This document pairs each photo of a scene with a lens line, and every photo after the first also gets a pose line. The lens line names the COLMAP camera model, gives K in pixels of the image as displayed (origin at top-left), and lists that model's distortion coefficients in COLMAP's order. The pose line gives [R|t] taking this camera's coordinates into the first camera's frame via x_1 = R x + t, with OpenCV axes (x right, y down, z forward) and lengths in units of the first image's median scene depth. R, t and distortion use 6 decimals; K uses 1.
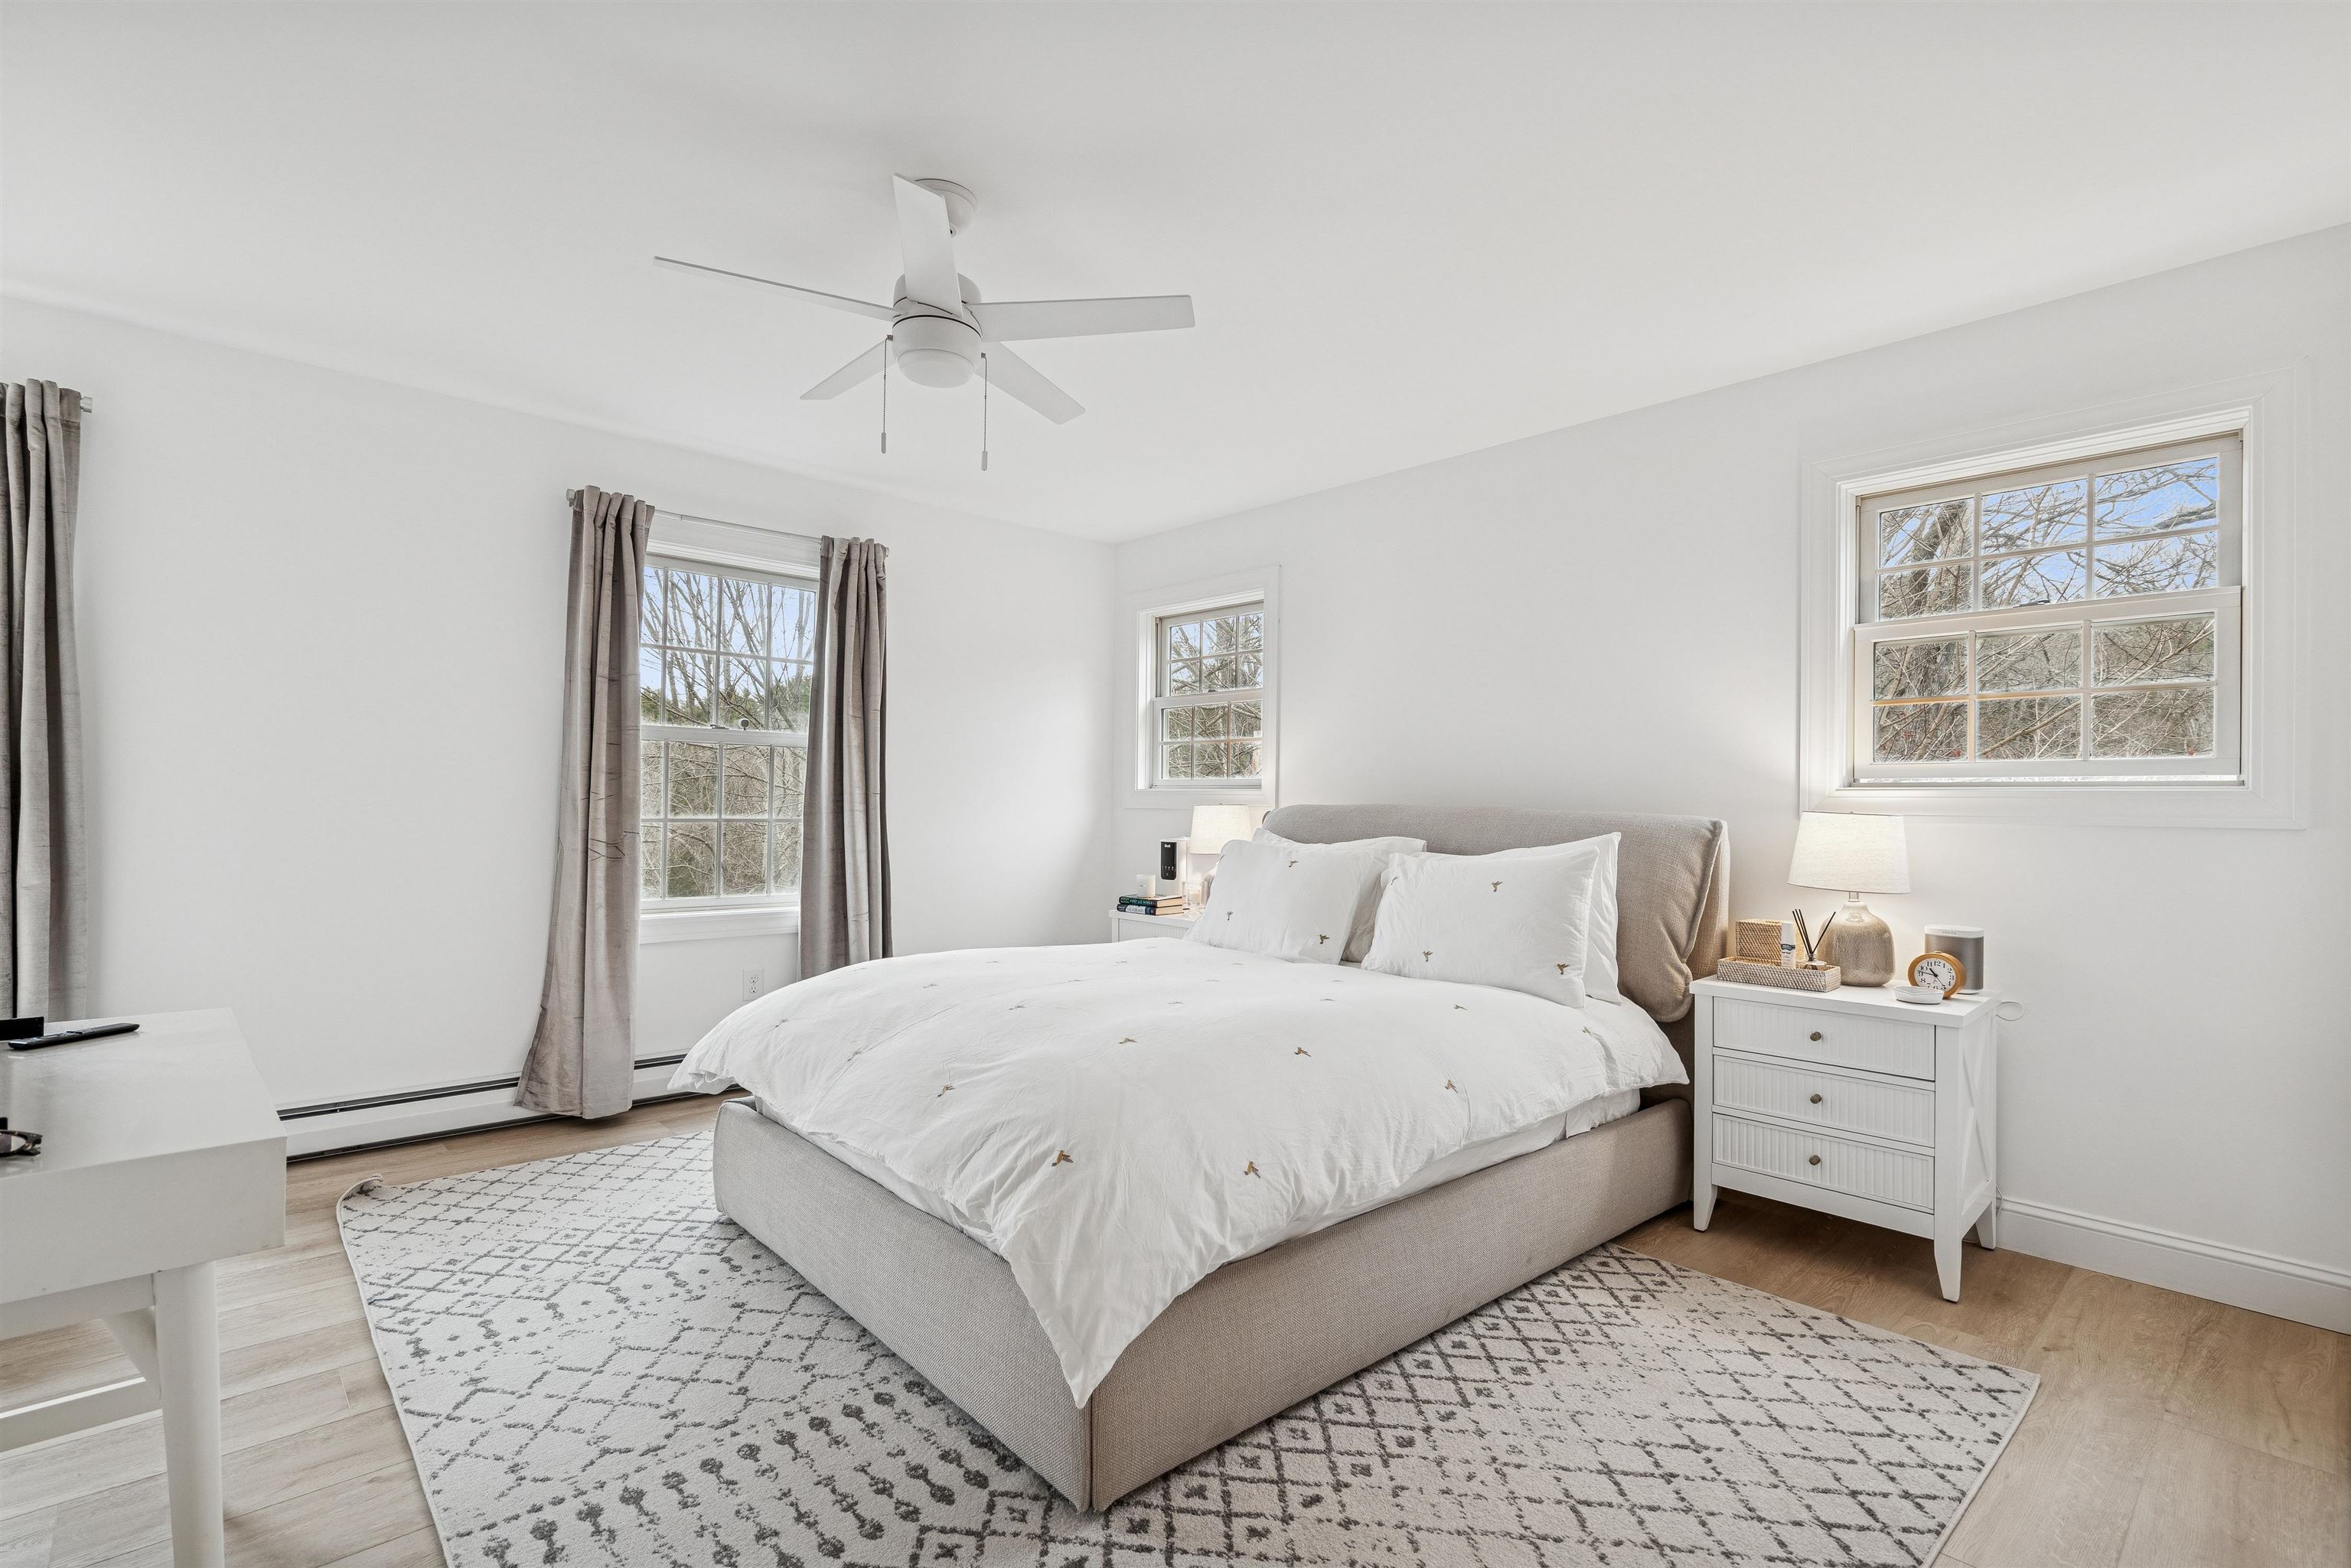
lens RADIAL K [[1093.2, 0, 1176.1], [0, 1093.2, 791.8], [0, 0, 1]] dist [-0.003271, 0.001235]
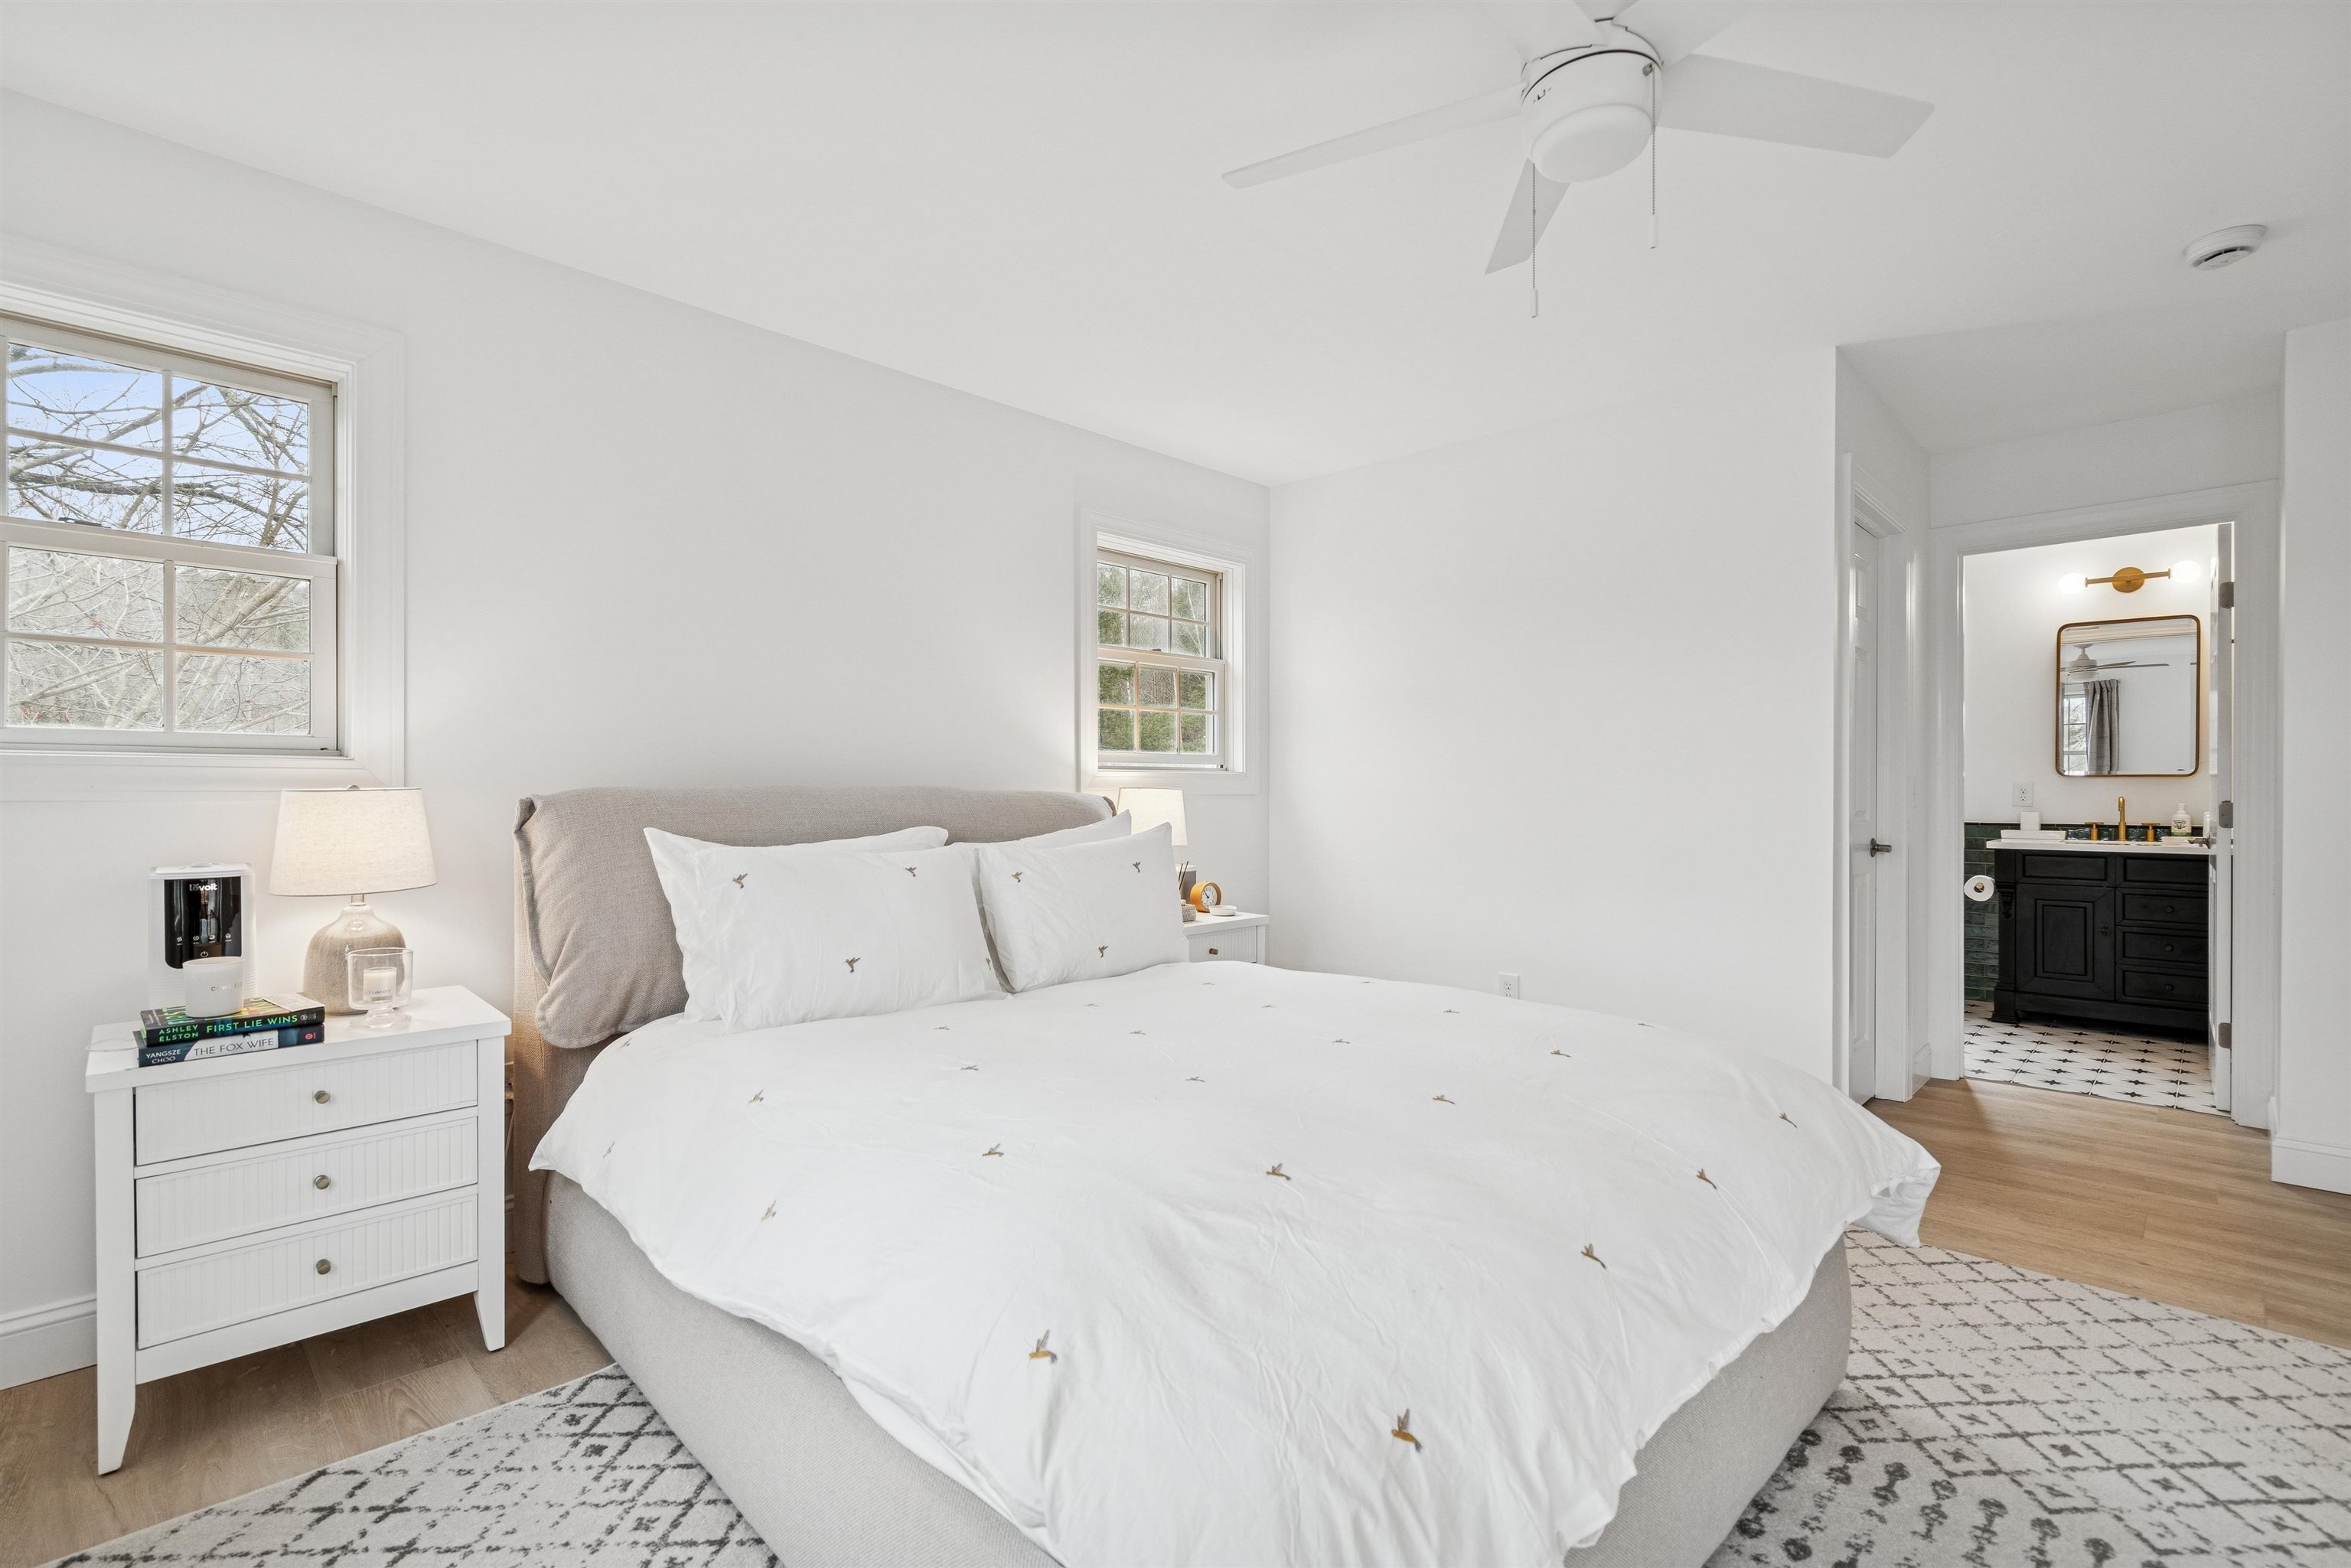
lens RADIAL K [[1040.2, 0, 1171.2], [0, 1040.2, 799.6], [0, 0, 1]] dist [-0.004345, 0.000045]
pose [[-0.031017, -0.027814, 0.999132, -0.983748], [-0.012879, 0.999541, 0.027426, -0.004561], [-0.999436, -0.012017, -0.031361, 1.473198]]
